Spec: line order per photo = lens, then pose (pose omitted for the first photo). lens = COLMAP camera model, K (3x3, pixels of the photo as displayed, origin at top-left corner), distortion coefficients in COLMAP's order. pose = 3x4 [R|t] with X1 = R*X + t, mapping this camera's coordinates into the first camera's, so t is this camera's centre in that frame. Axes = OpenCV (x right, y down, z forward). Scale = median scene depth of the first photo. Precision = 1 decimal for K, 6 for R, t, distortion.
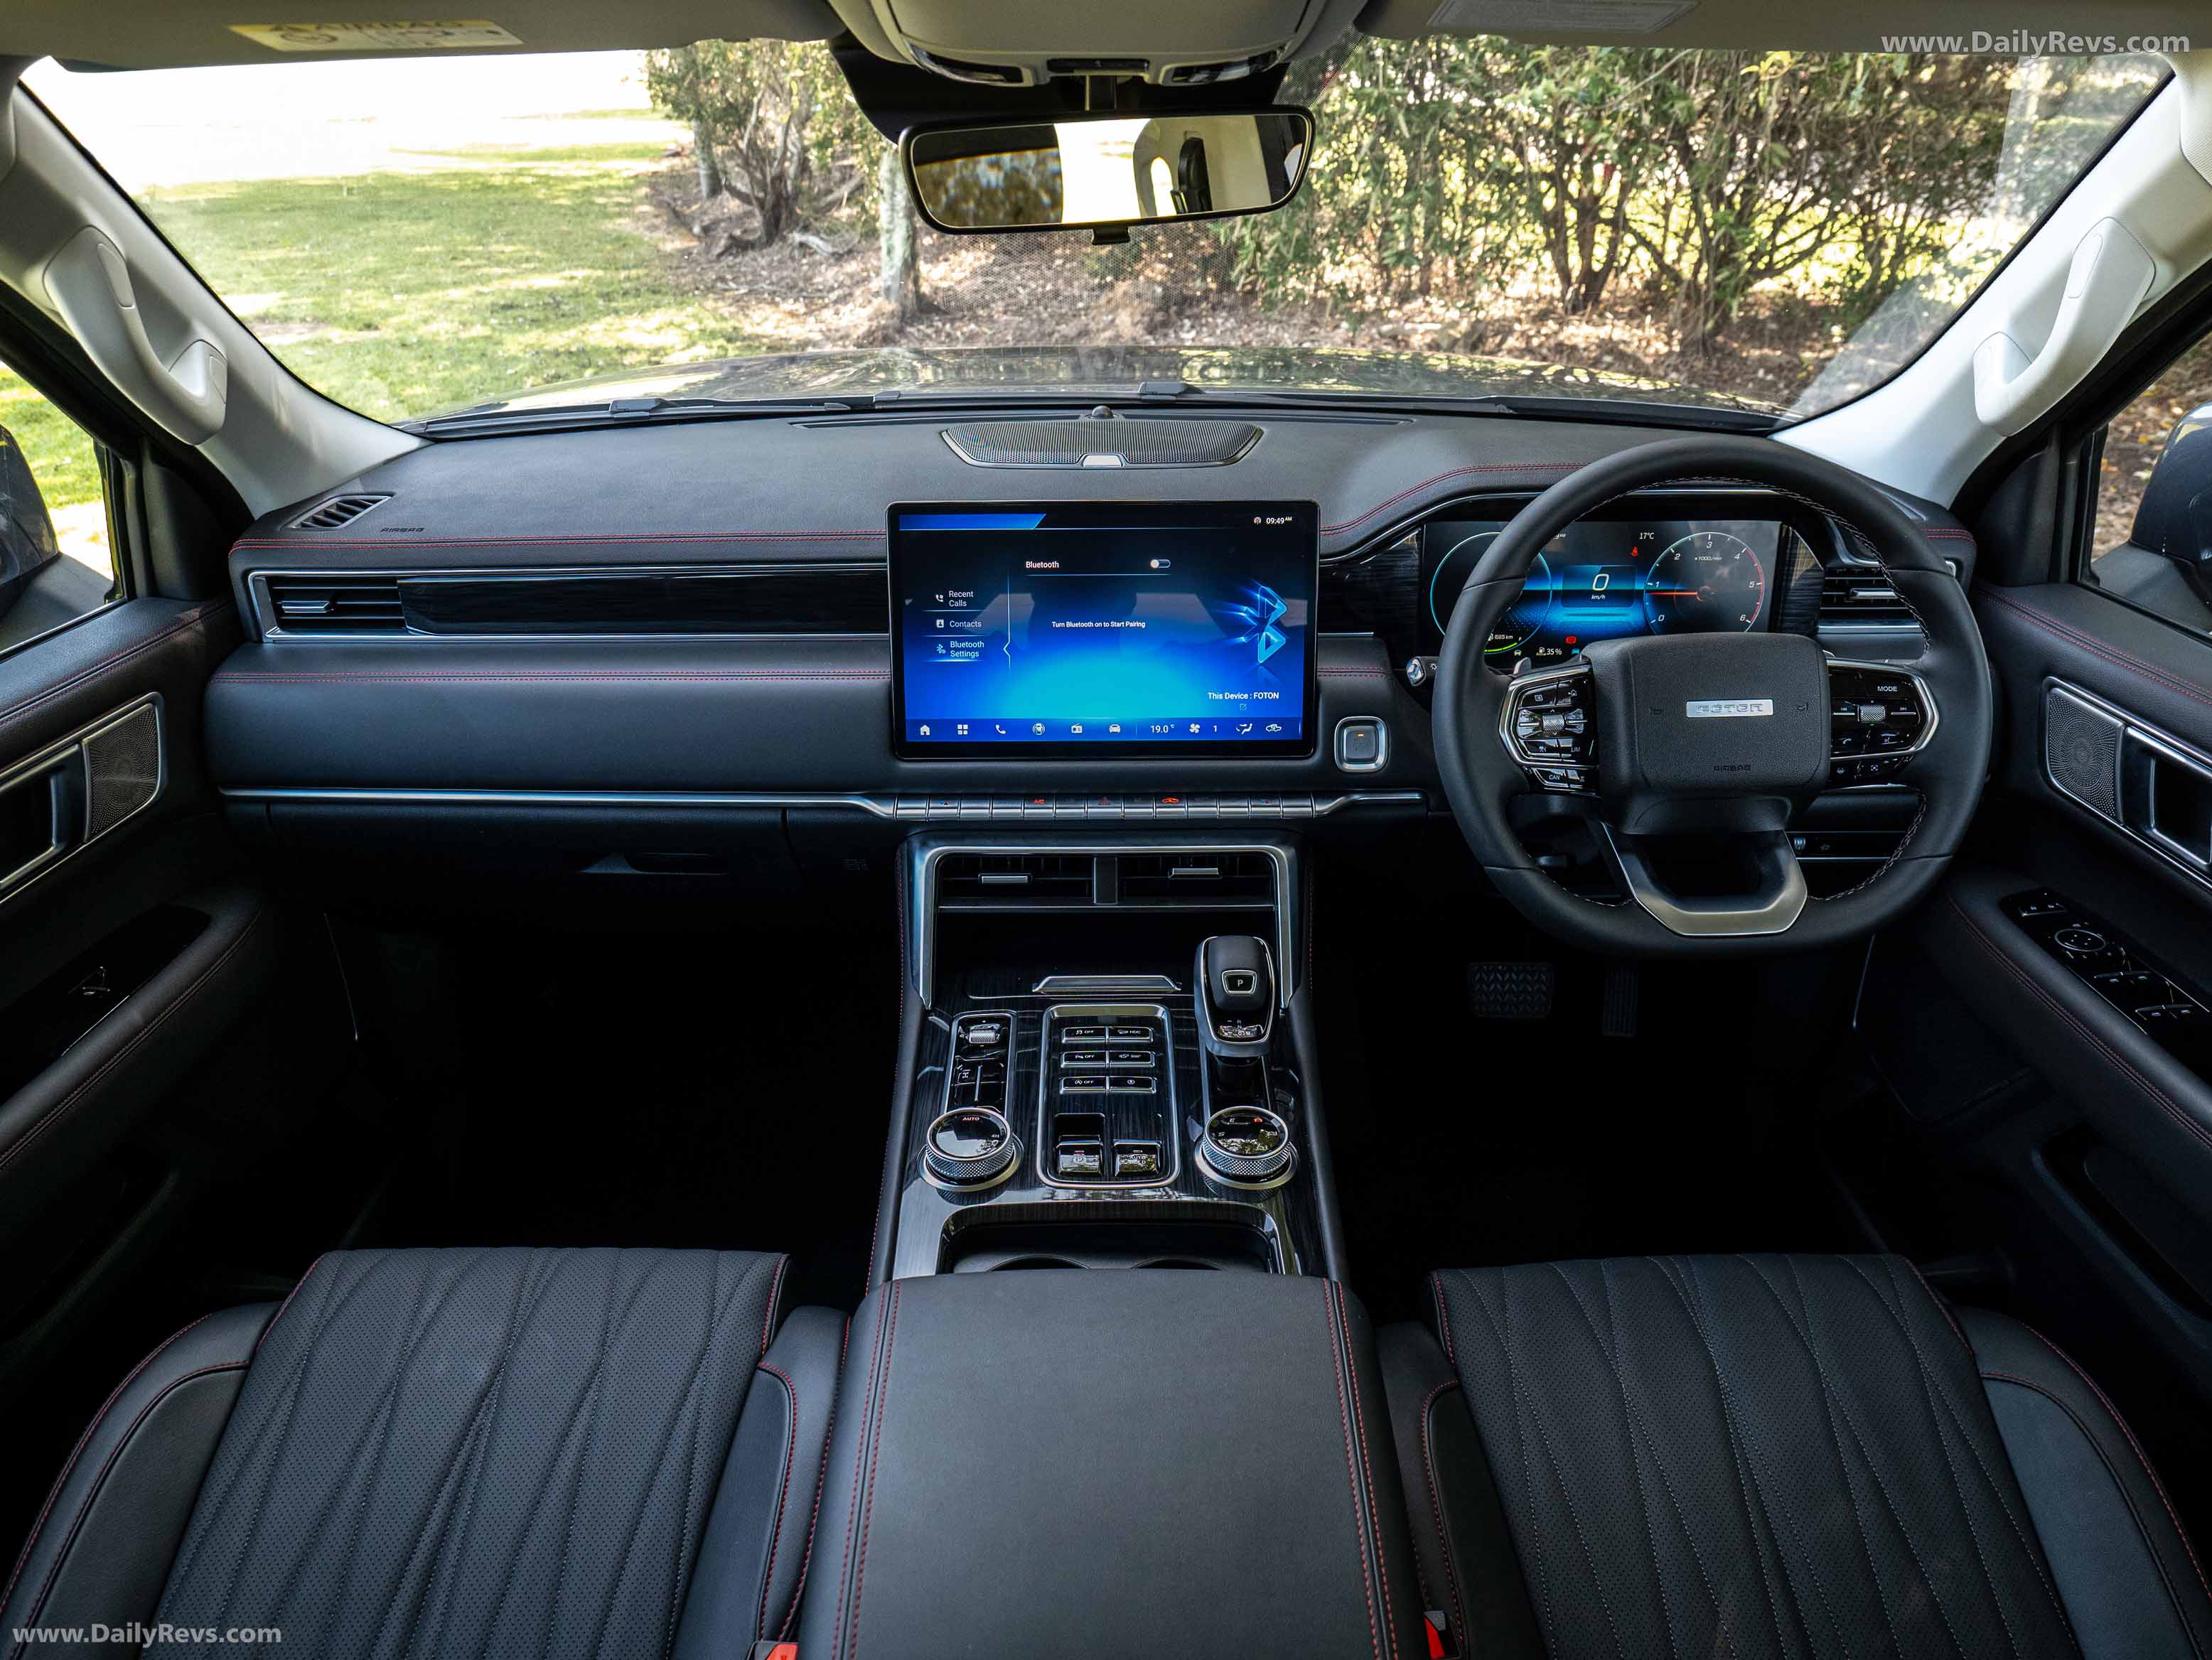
lens RADIAL K [[1500.7, 0, 1101.9], [0, 1500.7, 828.7], [0, 0, 1]] dist [-0.005065, -0.000988]
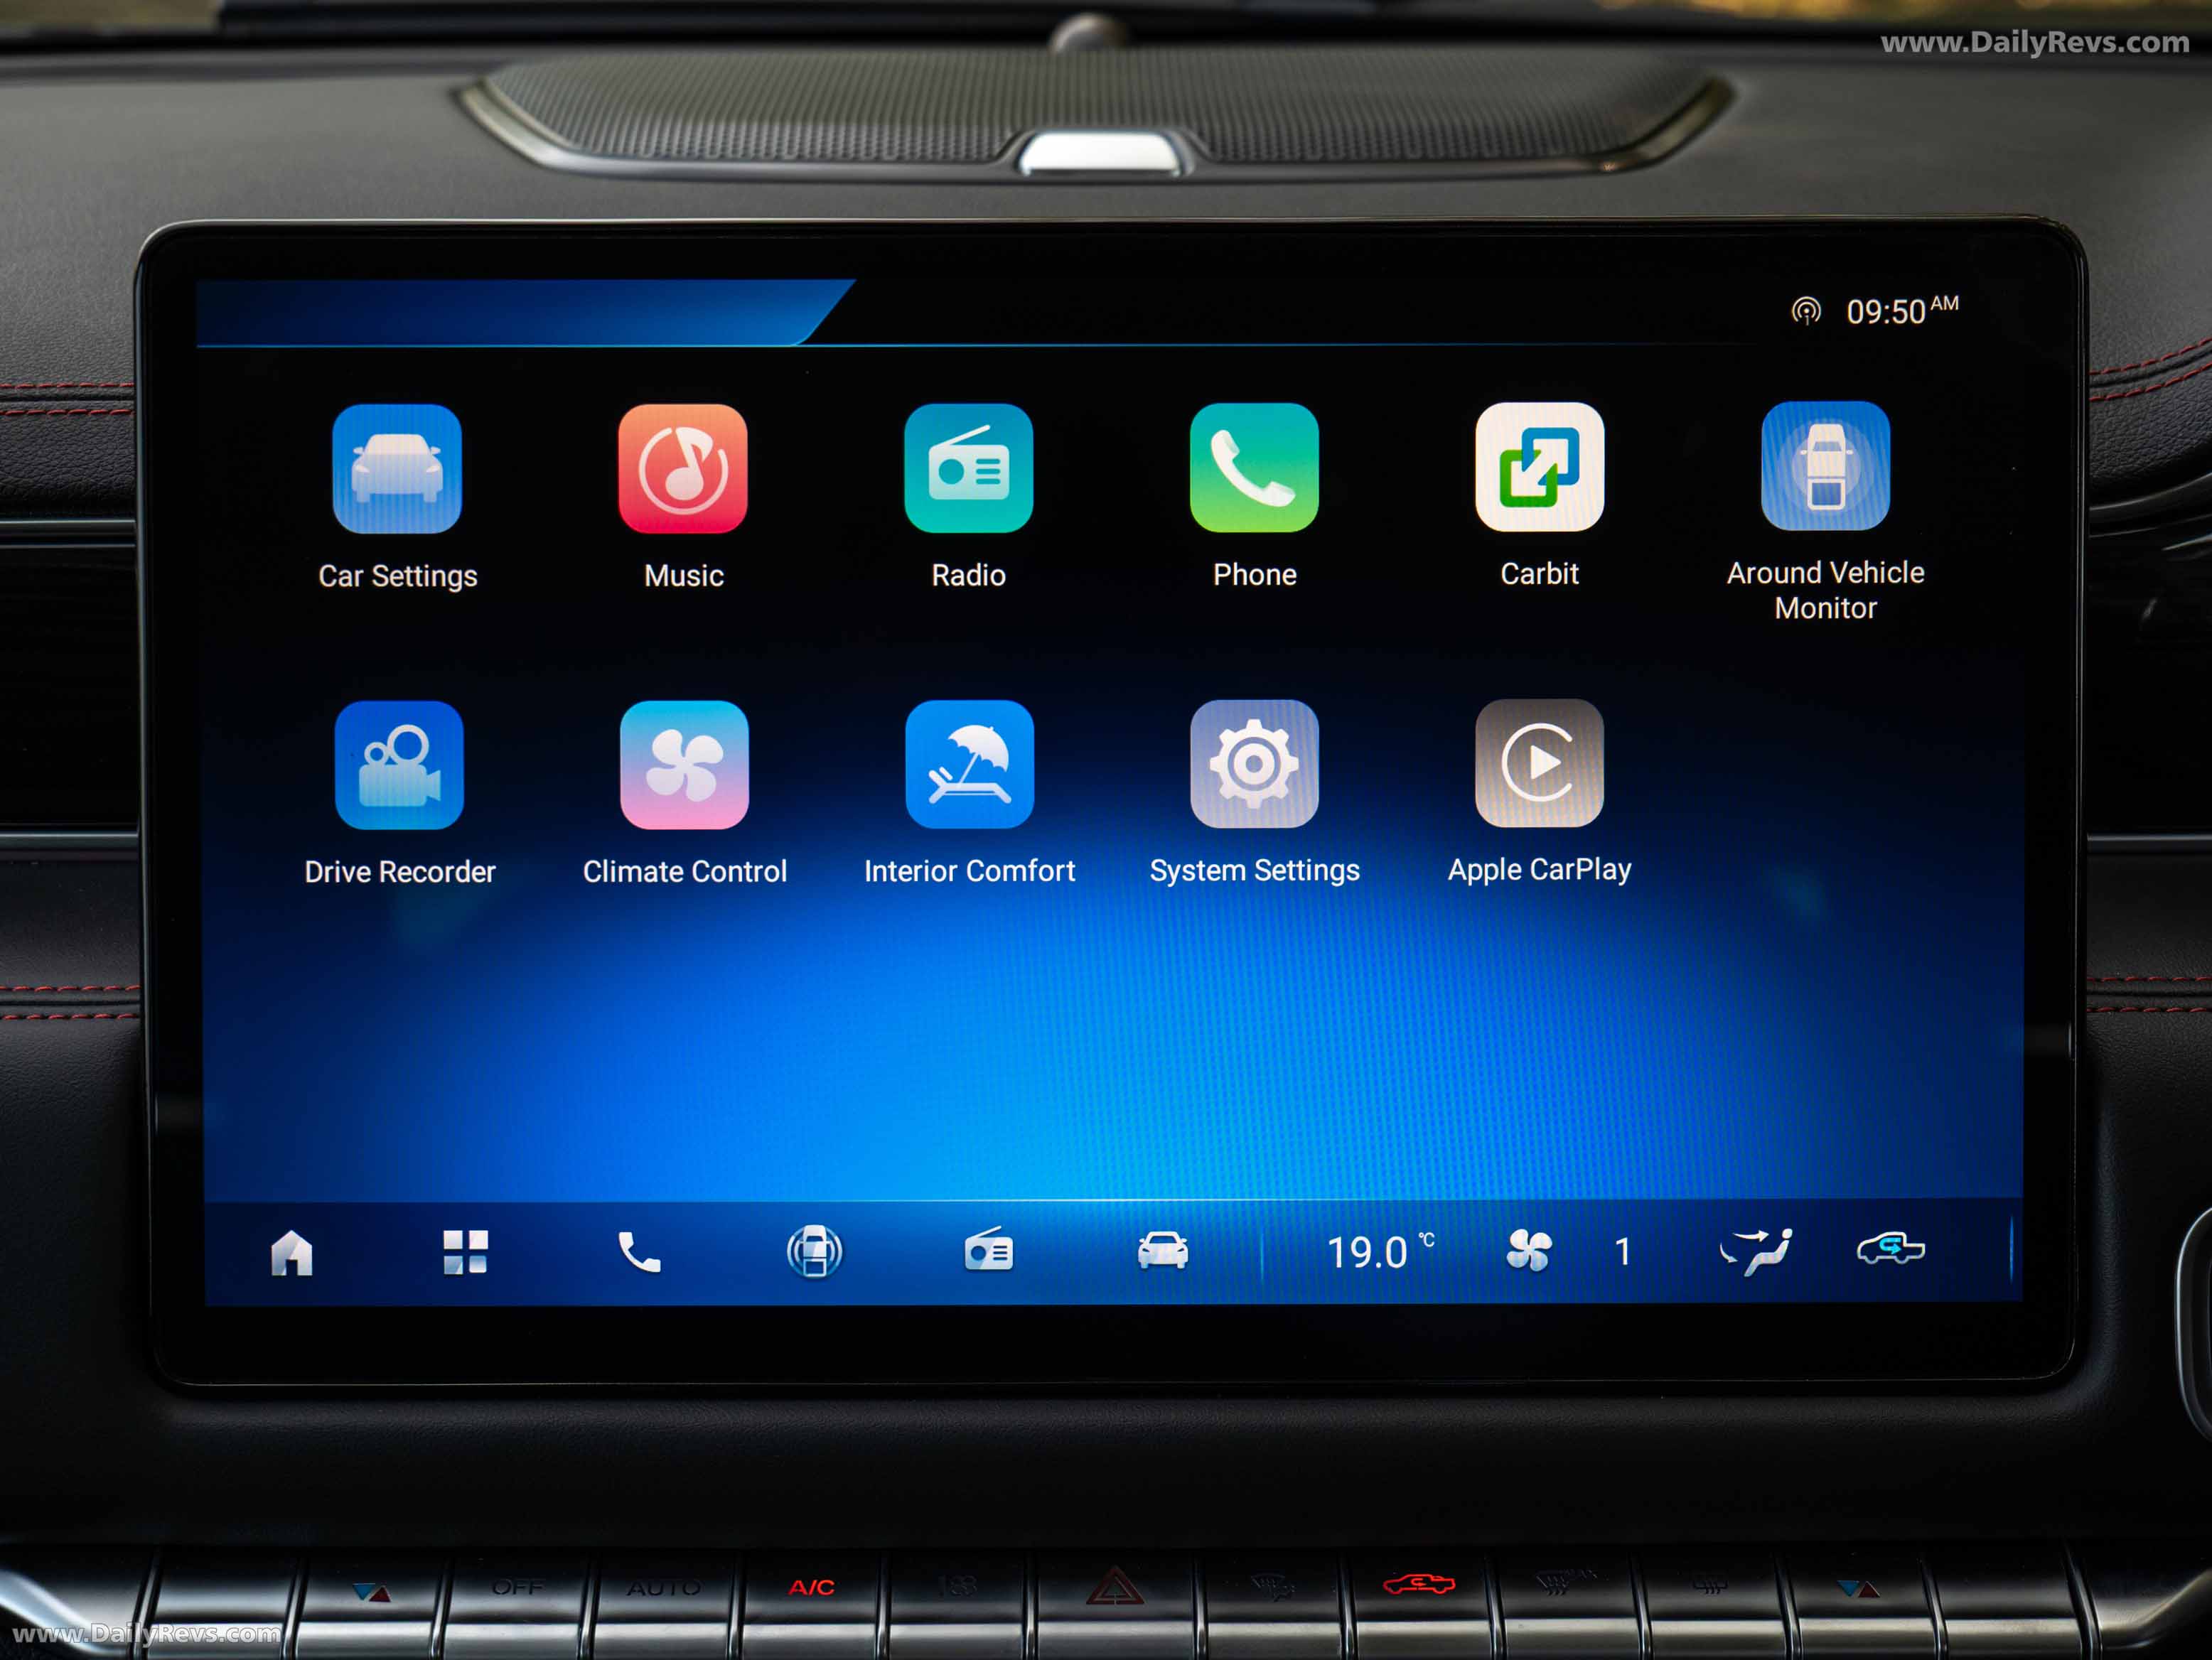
lens RADIAL K [[4134.3, 0, 1105.0], [0, 4134.3, 831.9], [0, 0, 1]] dist [0.034783, 0.000000]
pose [[0.999990, 0.000896, 0.004425, -0.002633], [-0.000150, 0.986157, -0.165815, -0.026850], [-0.004512, 0.165813, 0.986147, 0.396625]]
